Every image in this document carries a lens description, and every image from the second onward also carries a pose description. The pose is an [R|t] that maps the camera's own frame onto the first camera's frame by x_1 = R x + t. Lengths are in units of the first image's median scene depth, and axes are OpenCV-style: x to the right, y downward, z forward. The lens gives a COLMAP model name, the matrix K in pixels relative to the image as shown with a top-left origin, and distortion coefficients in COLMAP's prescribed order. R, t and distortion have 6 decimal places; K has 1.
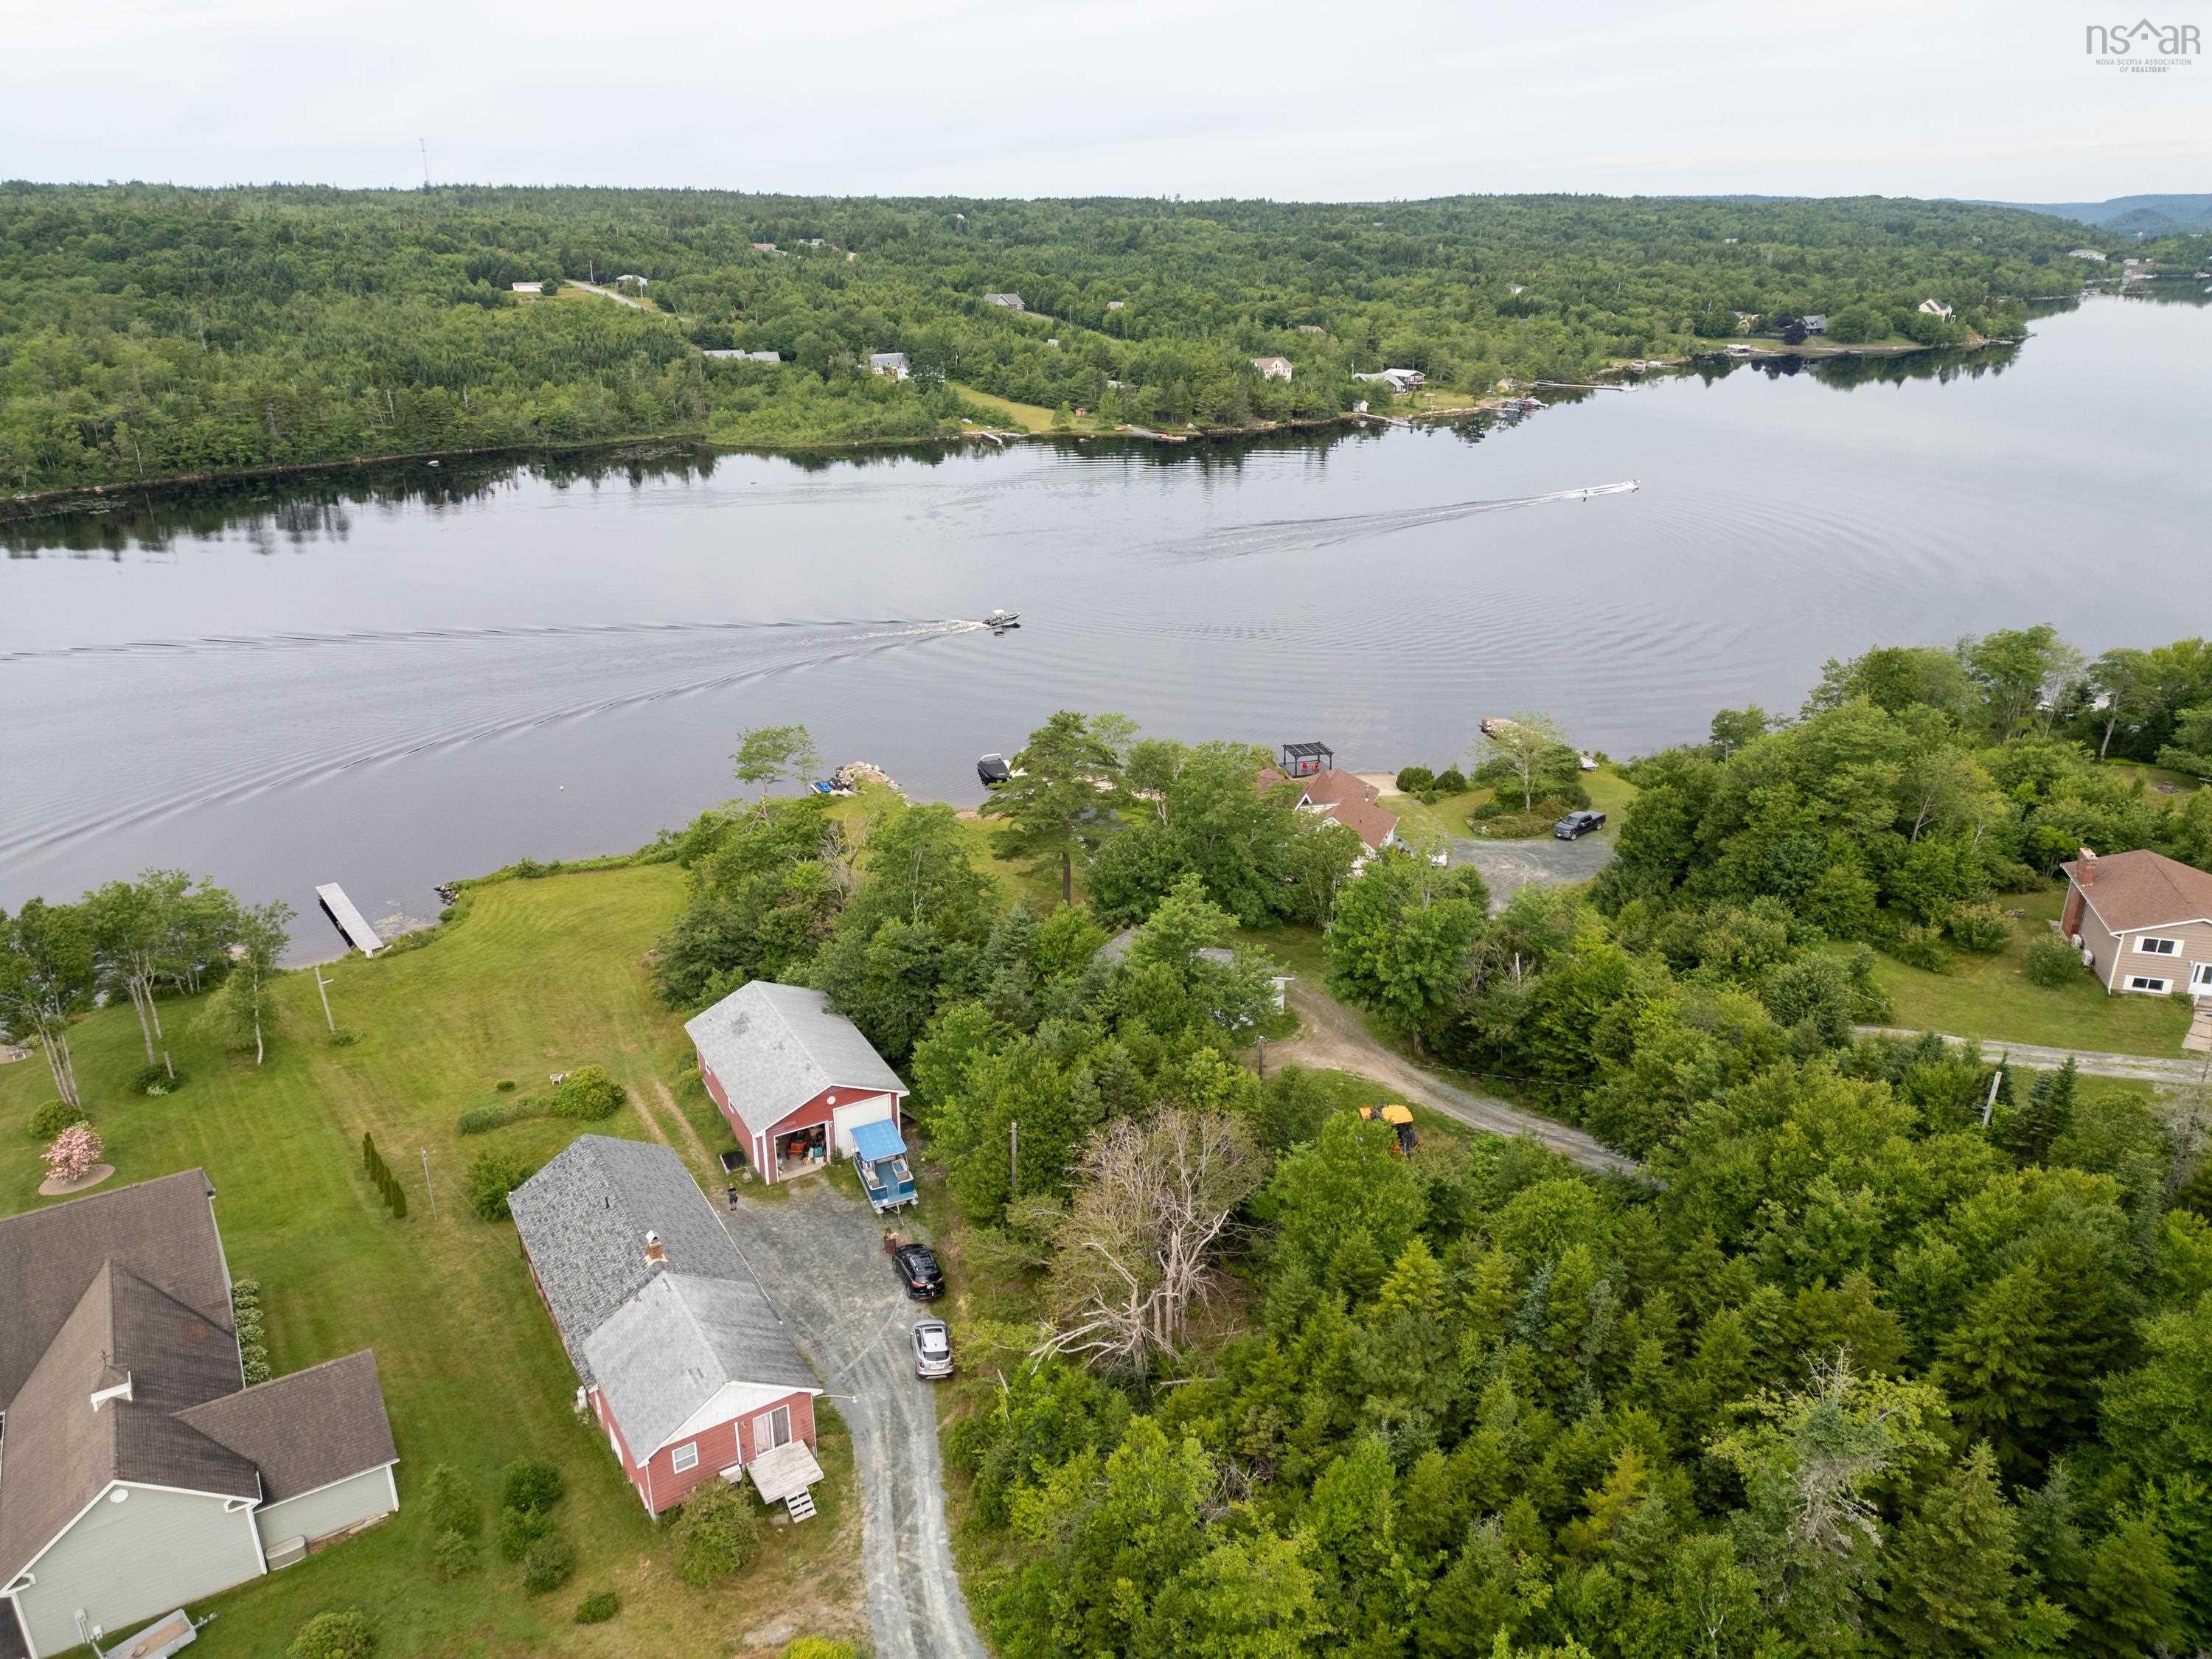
lens RADIAL K [[1548.1, 0, 1111.2], [0, 1548.1, 828.2], [0, 0, 1]] dist [0.078079, -0.072776]
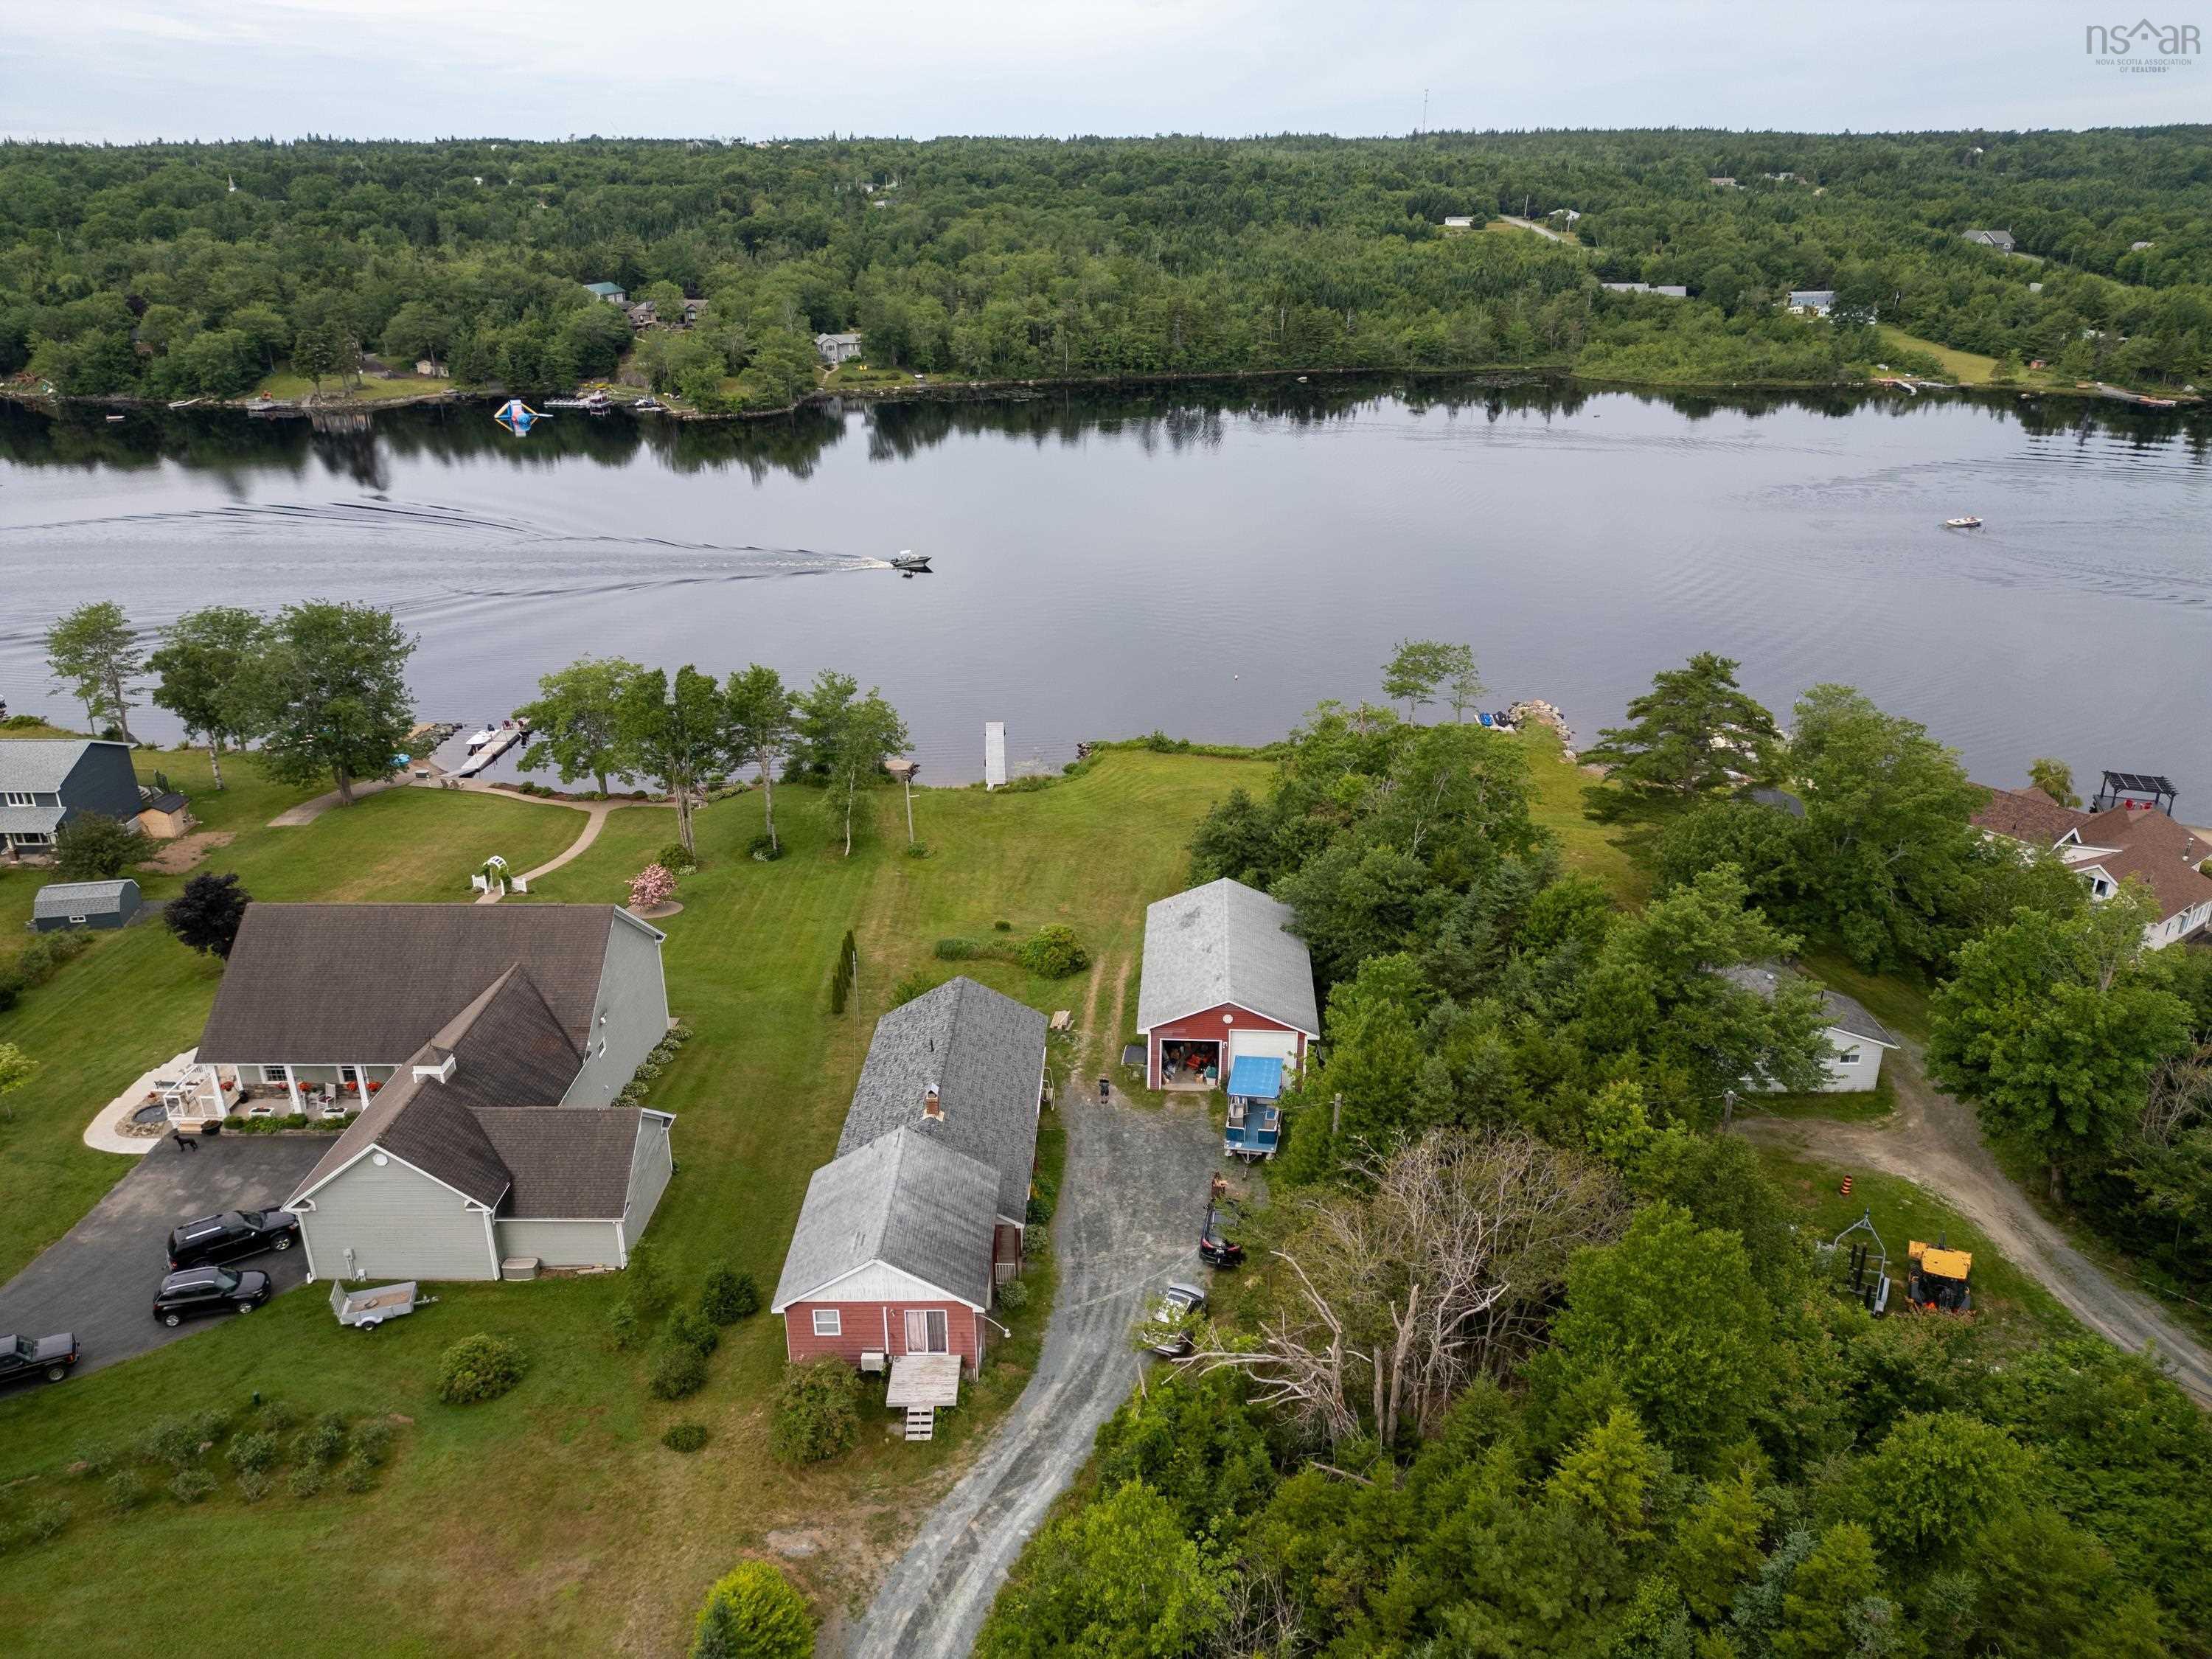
lens RADIAL K [[1548.1, 0, 1111.2], [0, 1548.1, 828.2], [0, 0, 1]] dist [0.078079, -0.072776]
pose [[0.842872, 0.208747, -0.495974, 0.034720], [-0.195261, 0.977517, 0.079588, 0.002260], [0.501437, 0.029762, 0.864682, 0.039328]]
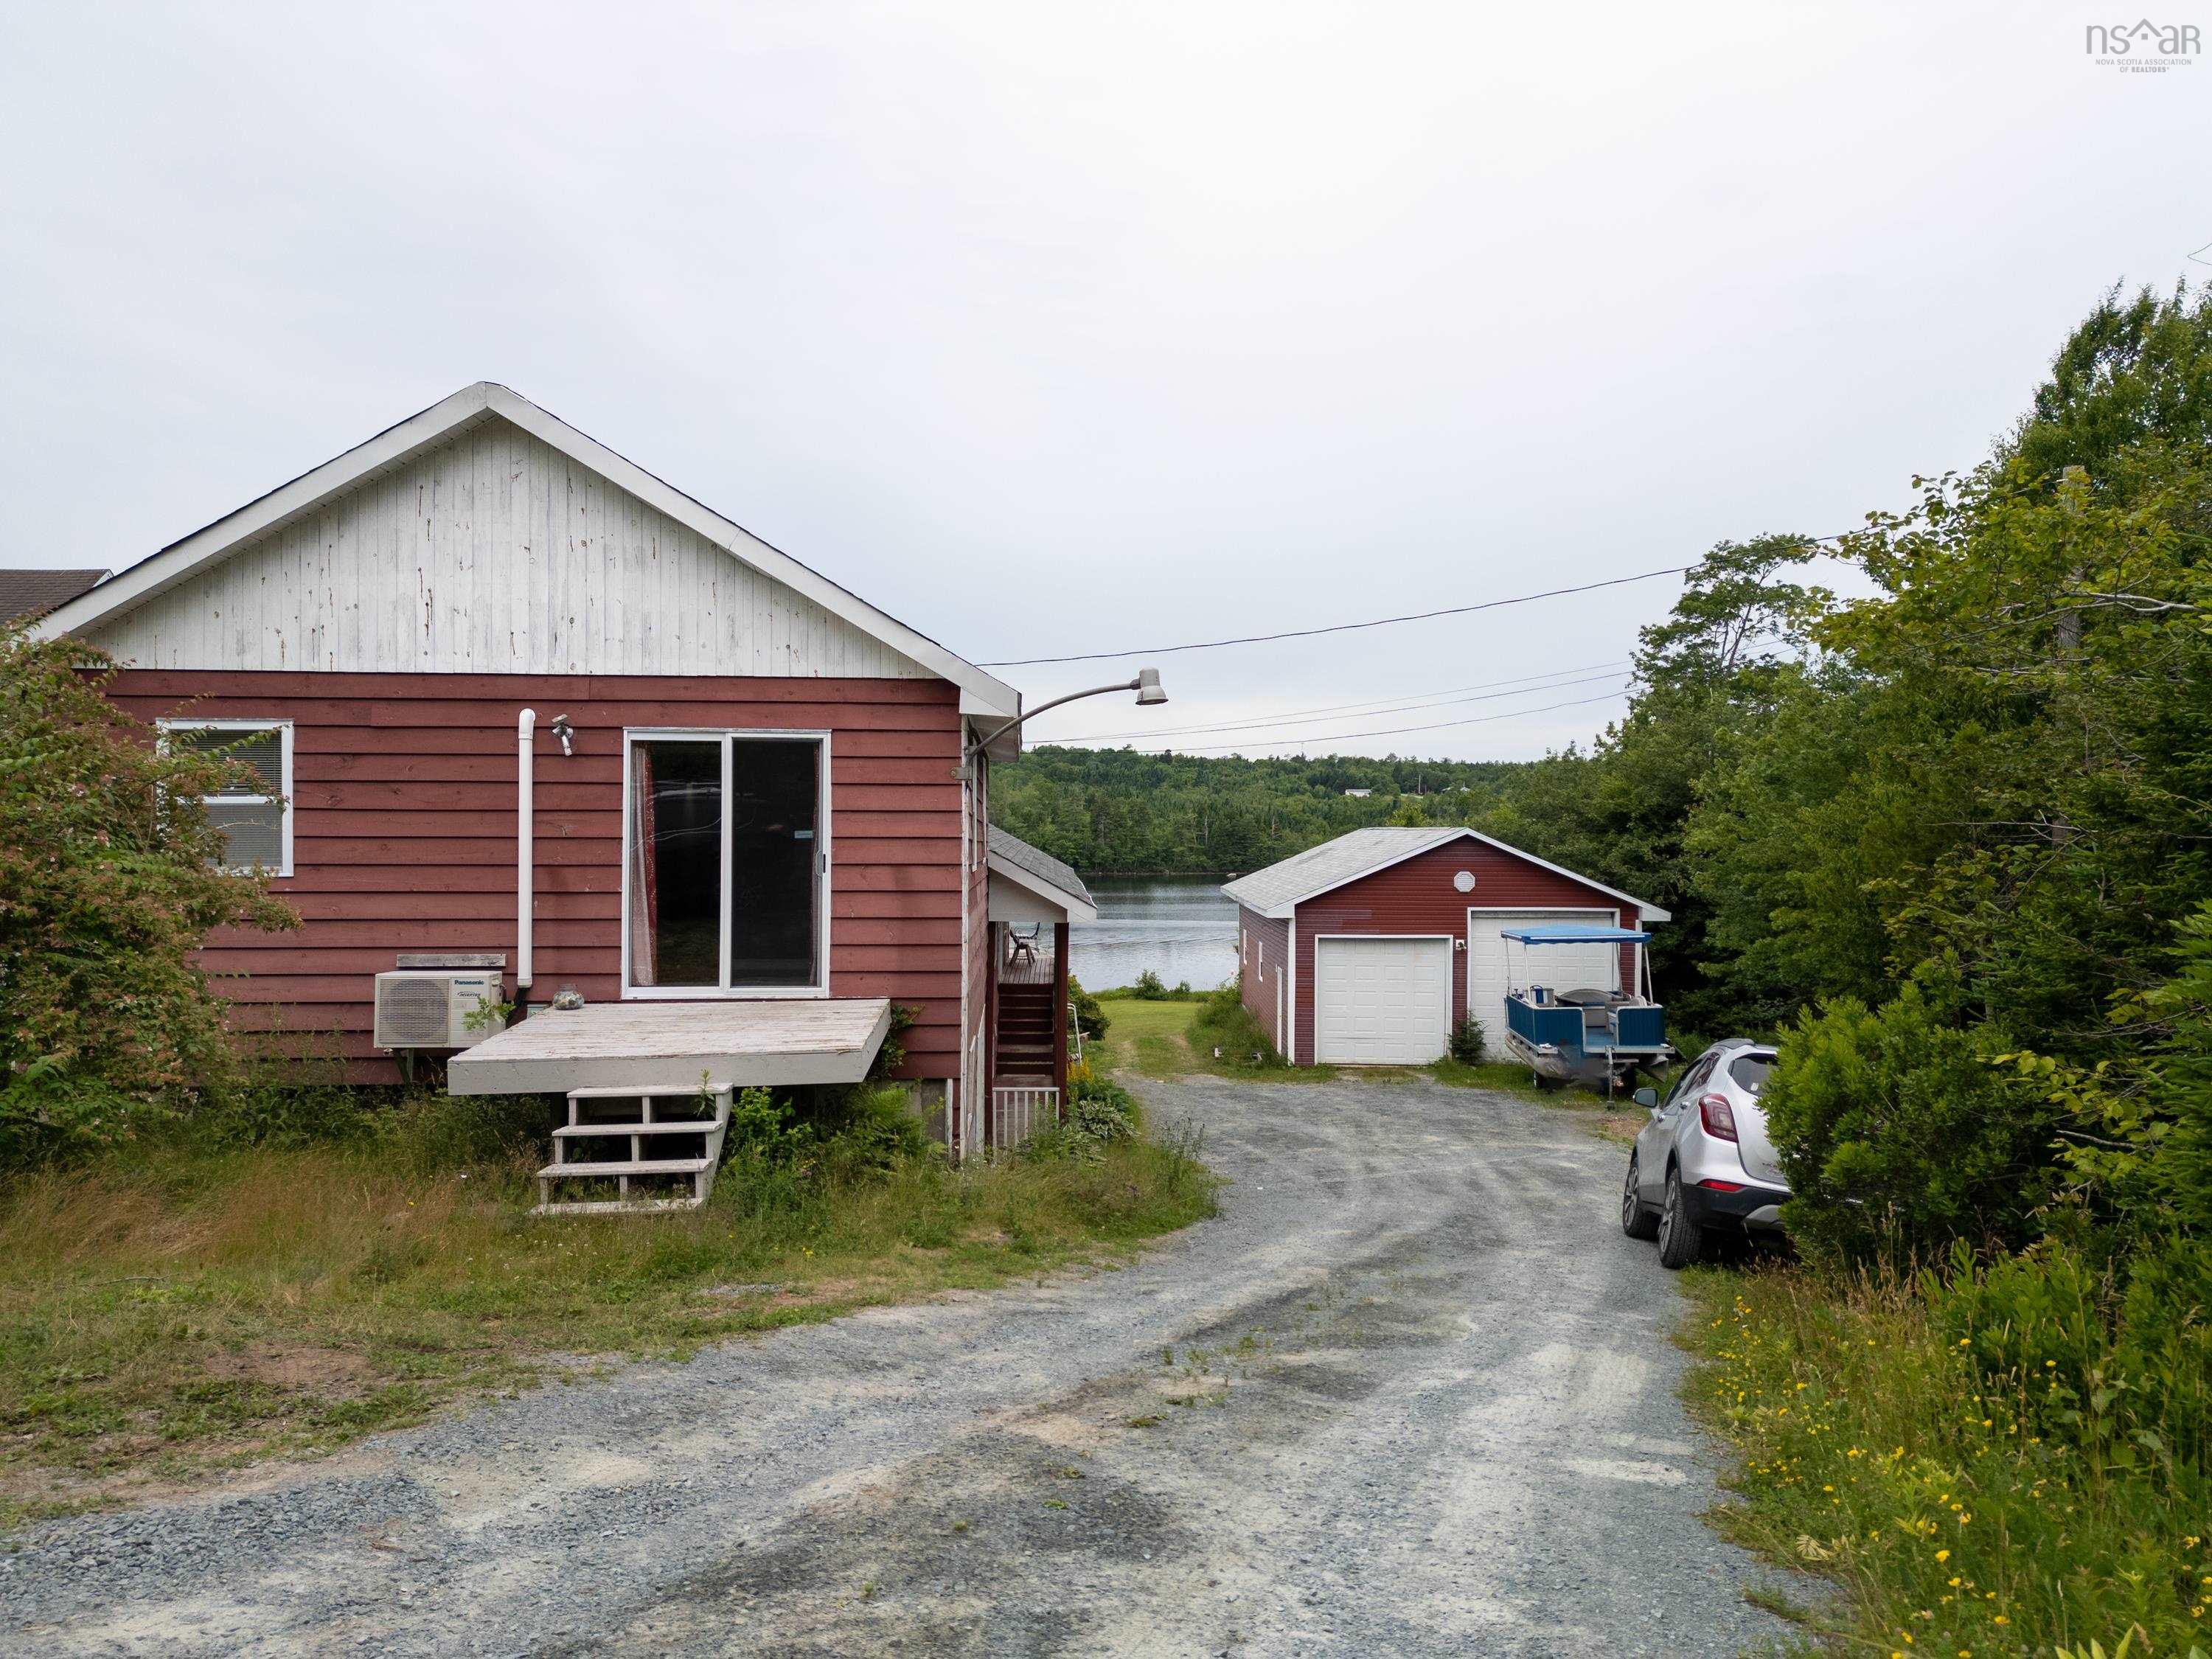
lens RADIAL K [[1542.8, 0, 1121.1], [0, 1542.8, 823.8], [0, 0, 1]] dist [0.105092, -0.091278]
pose [[0.877166, 0.007468, -0.480129, -0.012626], [-0.182673, 0.929891, -0.319269, 0.060217], [0.444083, 0.367759, 0.817033, 0.121744]]
